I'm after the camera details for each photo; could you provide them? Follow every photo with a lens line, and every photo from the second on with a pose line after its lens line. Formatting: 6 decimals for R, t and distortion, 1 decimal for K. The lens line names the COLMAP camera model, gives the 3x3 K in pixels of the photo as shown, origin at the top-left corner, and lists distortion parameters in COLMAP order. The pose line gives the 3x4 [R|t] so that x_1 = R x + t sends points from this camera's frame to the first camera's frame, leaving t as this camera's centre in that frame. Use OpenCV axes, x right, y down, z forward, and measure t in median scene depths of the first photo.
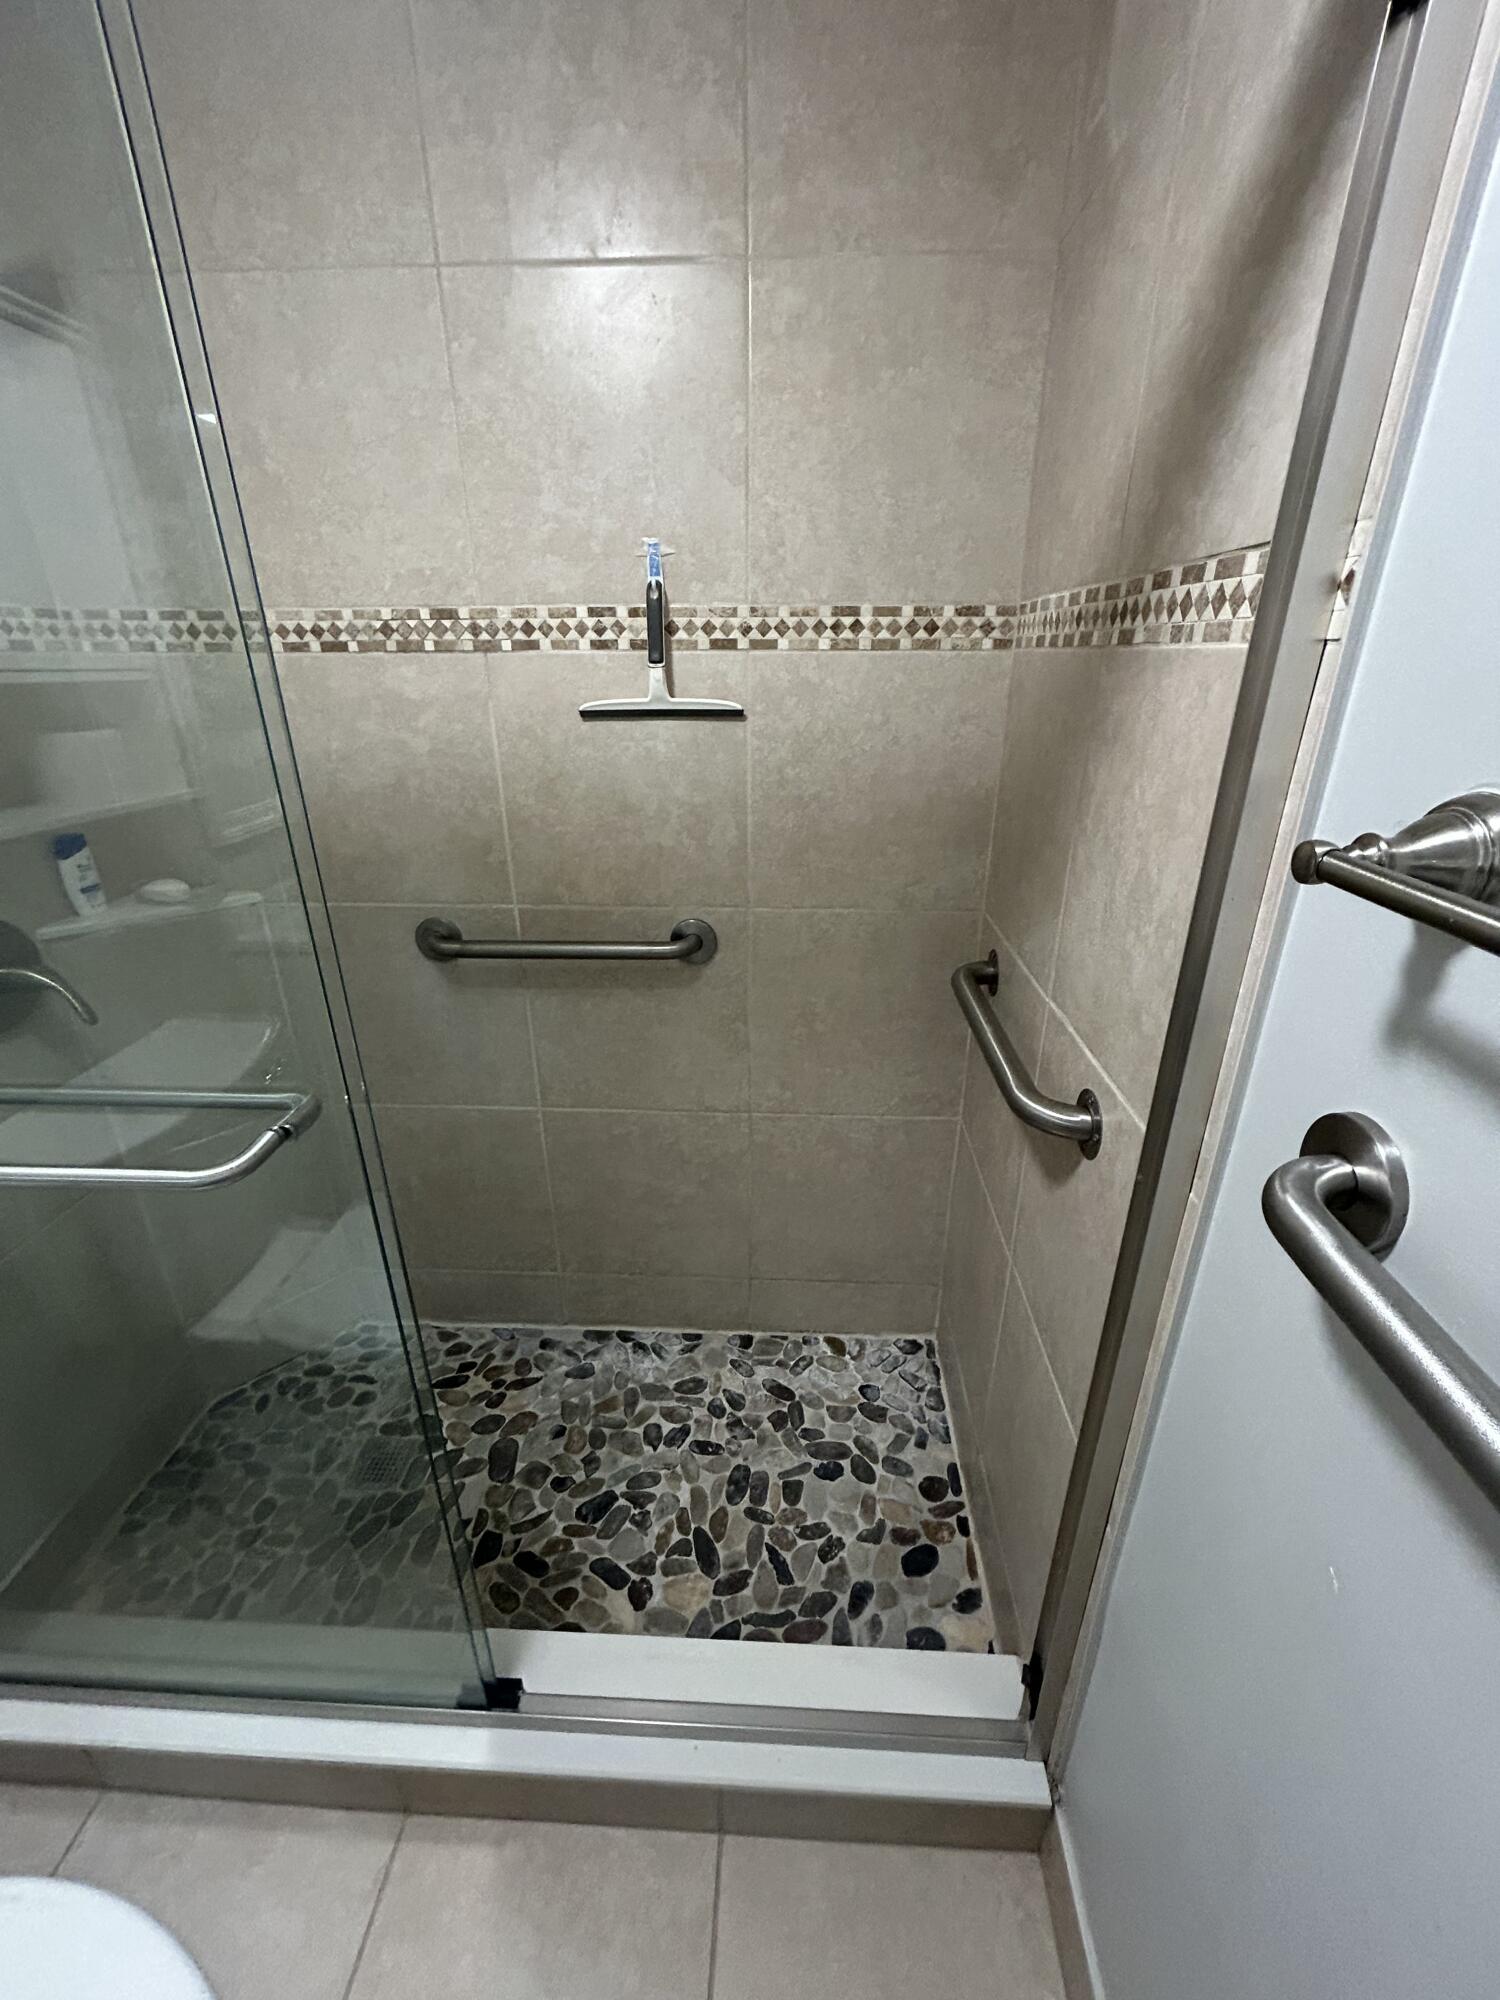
lens RADIAL K [[803.7, 0, 750.0], [0, 803.7, 1000.0], [0, 0, 1]] dist [0.007130, 0.000511]
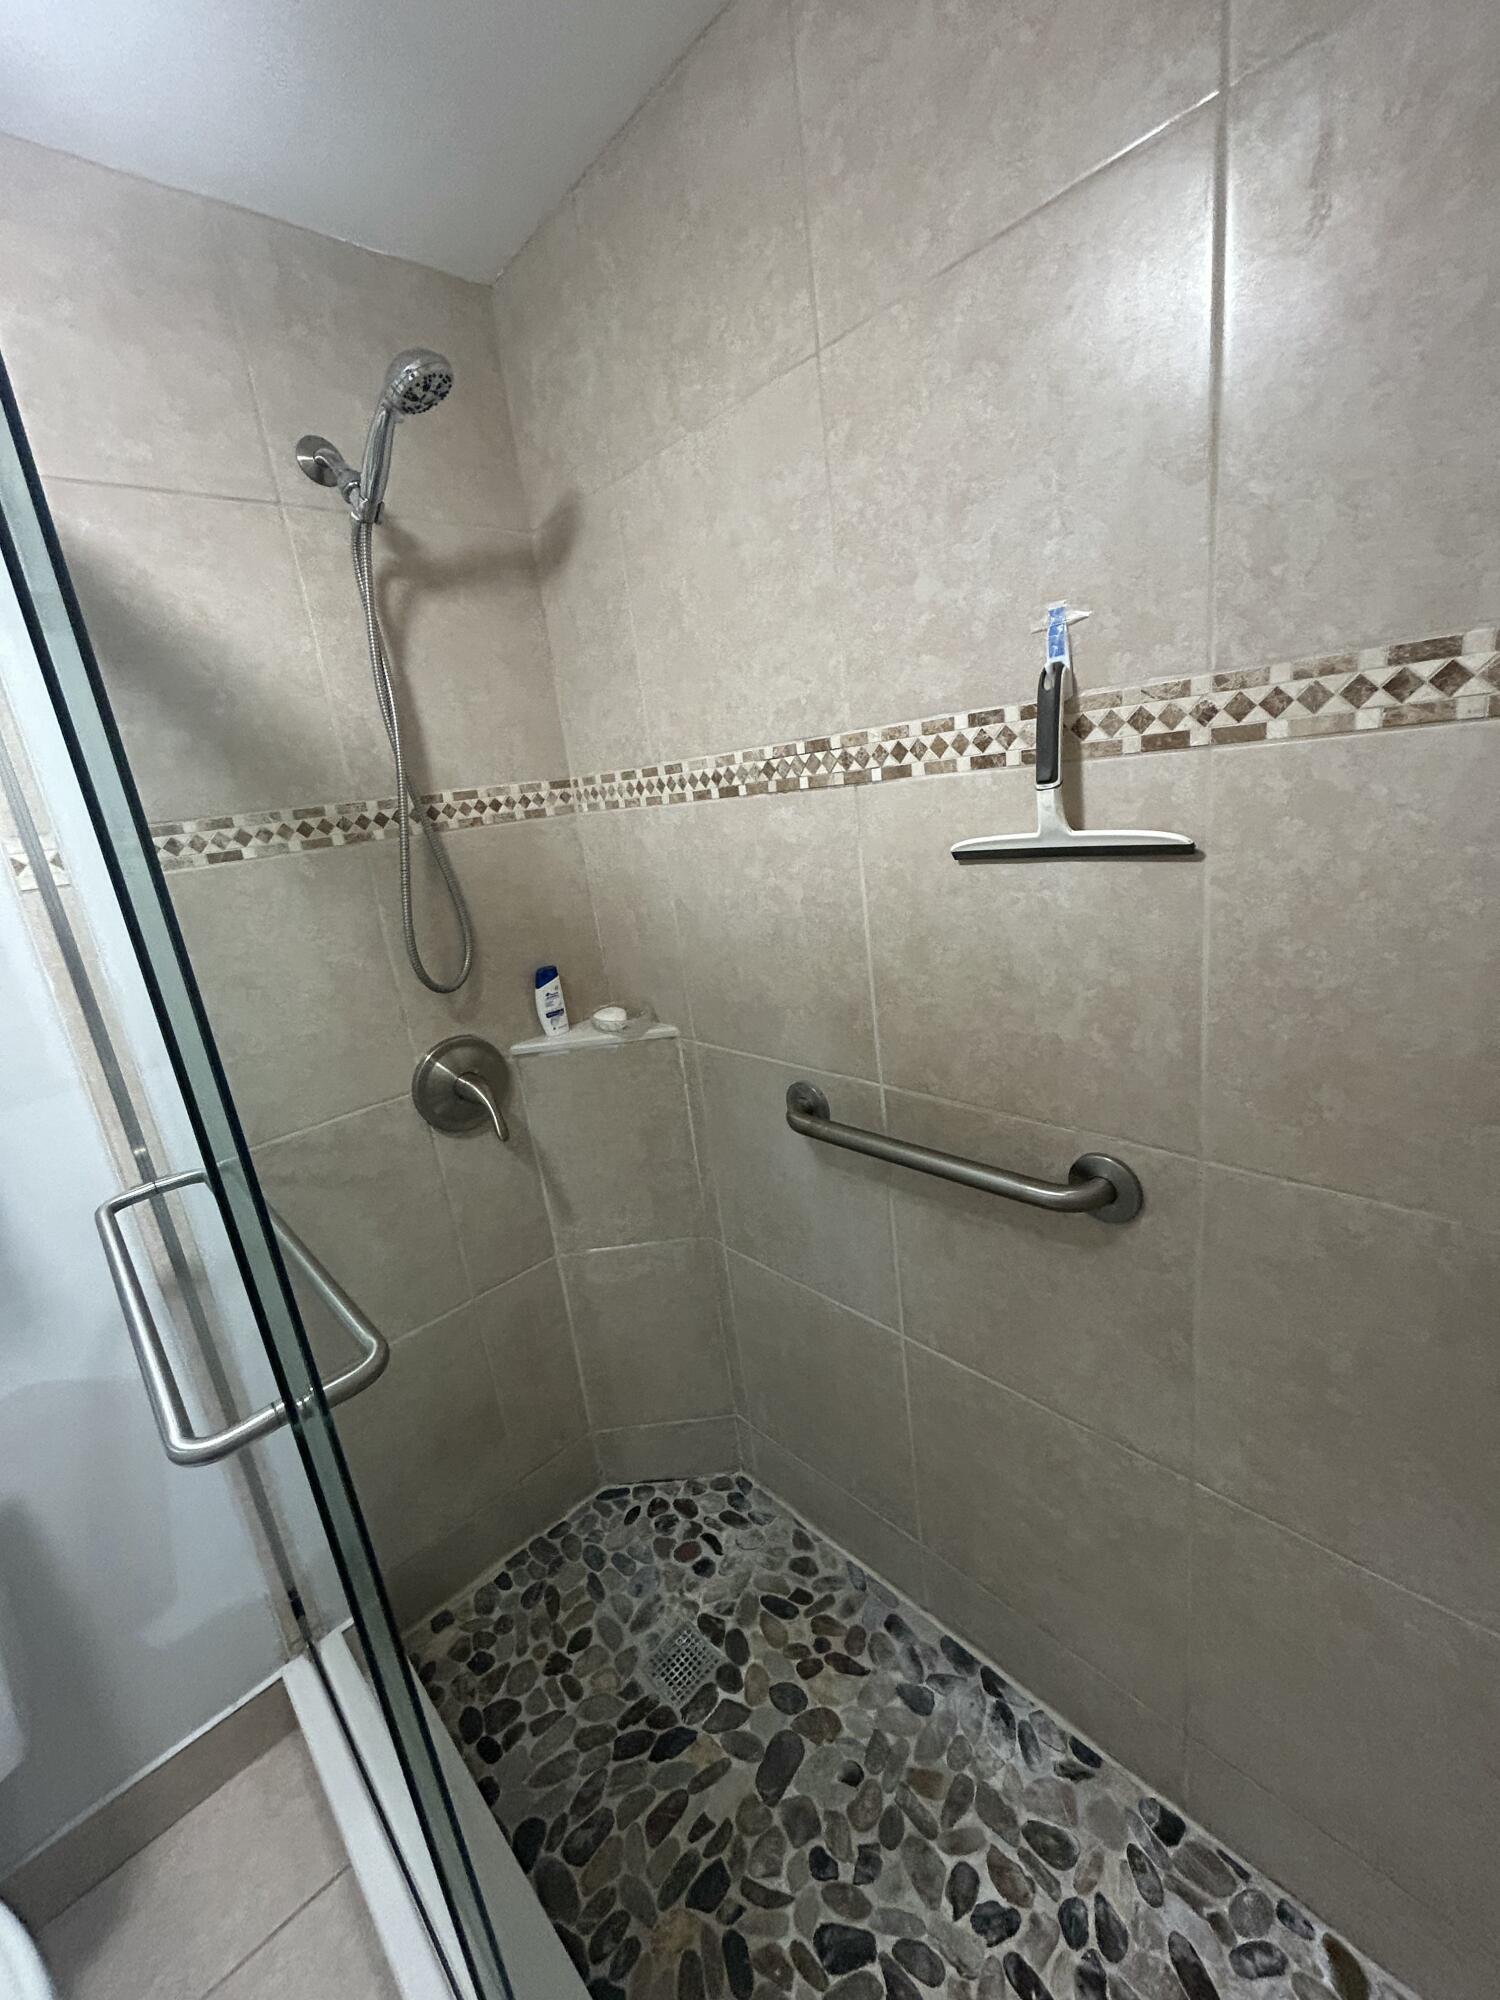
lens RADIAL K [[808.5, 0, 750.0], [0, 808.5, 1000.0], [0, 0, 1]] dist [0.012052, -0.004661]
pose [[0.721096, 0.102459, -0.685217, 0.171470], [-0.163695, 0.986199, -0.024802, -0.175203], [0.673219, 0.130051, 0.727917, 0.352287]]
